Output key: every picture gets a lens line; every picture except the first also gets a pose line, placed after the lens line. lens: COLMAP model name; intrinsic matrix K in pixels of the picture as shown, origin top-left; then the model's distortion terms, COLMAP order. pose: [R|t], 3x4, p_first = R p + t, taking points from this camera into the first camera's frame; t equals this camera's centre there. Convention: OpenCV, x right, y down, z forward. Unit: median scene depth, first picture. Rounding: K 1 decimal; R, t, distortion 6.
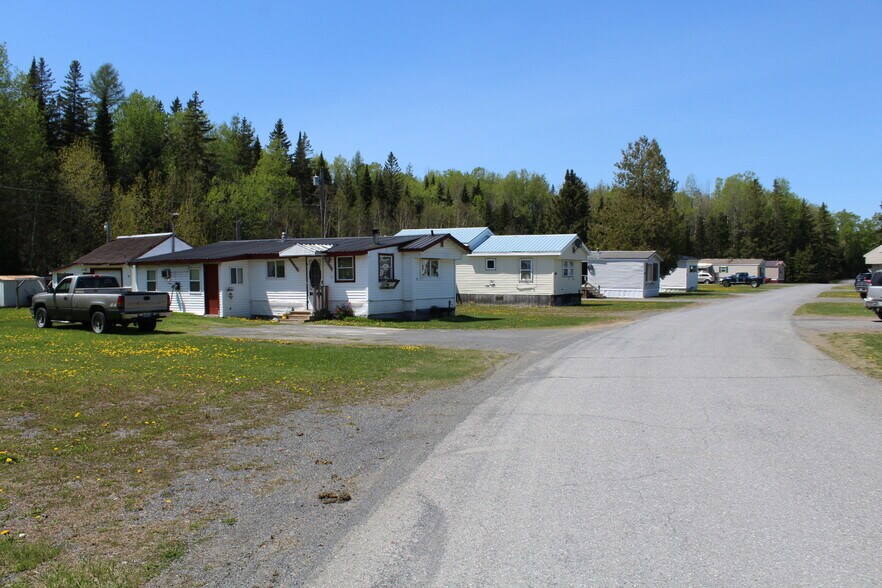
lens RADIAL K [[727.7, 0, 436.6], [0, 727.7, 293.9], [0, 0, 1]] dist [-0.175302, 0.155811]
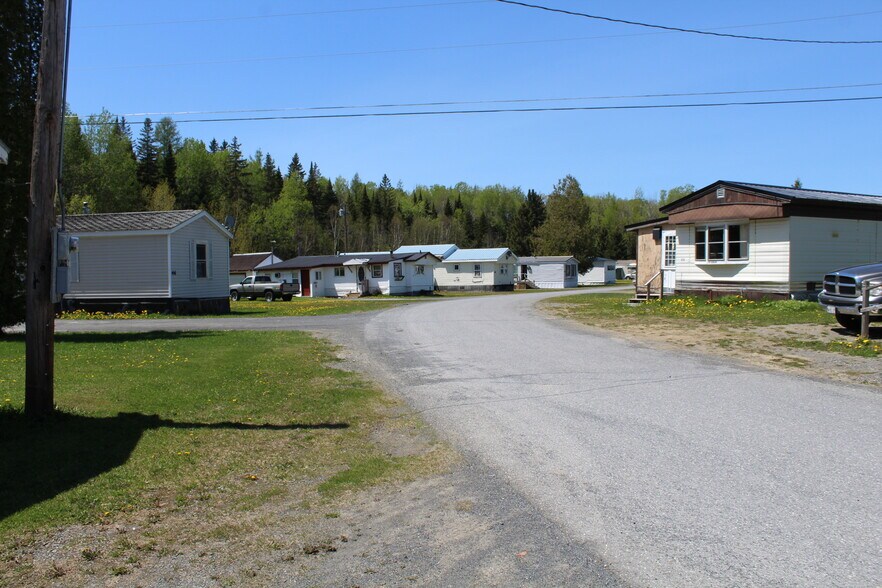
lens RADIAL K [[727.7, 0, 436.6], [0, 727.7, 293.9], [0, 0, 1]] dist [-0.175302, 0.155811]
pose [[0.999730, -0.018393, 0.014224, 0.005348], [0.018464, 0.999818, -0.004874, 0.027712], [-0.014132, 0.005135, 0.999887, -0.670348]]
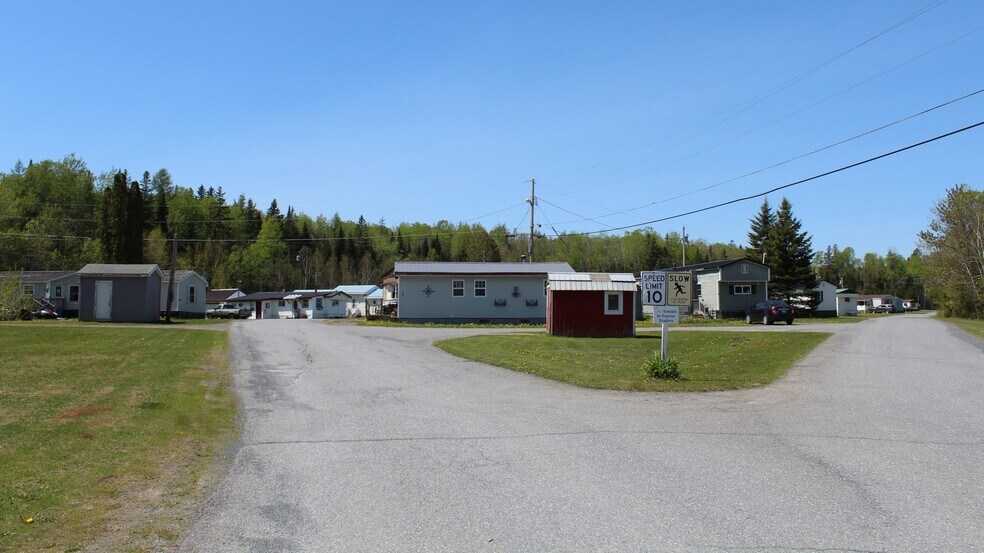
lens RADIAL K [[842.9, 0, 502.3], [0, 842.9, 211.5], [0, 0, 1]] dist [-0.160691, 0.112390]
pose [[0.997710, 0.000288, 0.067636, 0.306509], [0.009917, 0.988561, -0.150496, 0.079856], [-0.066906, 0.150822, 0.986294, -1.701876]]
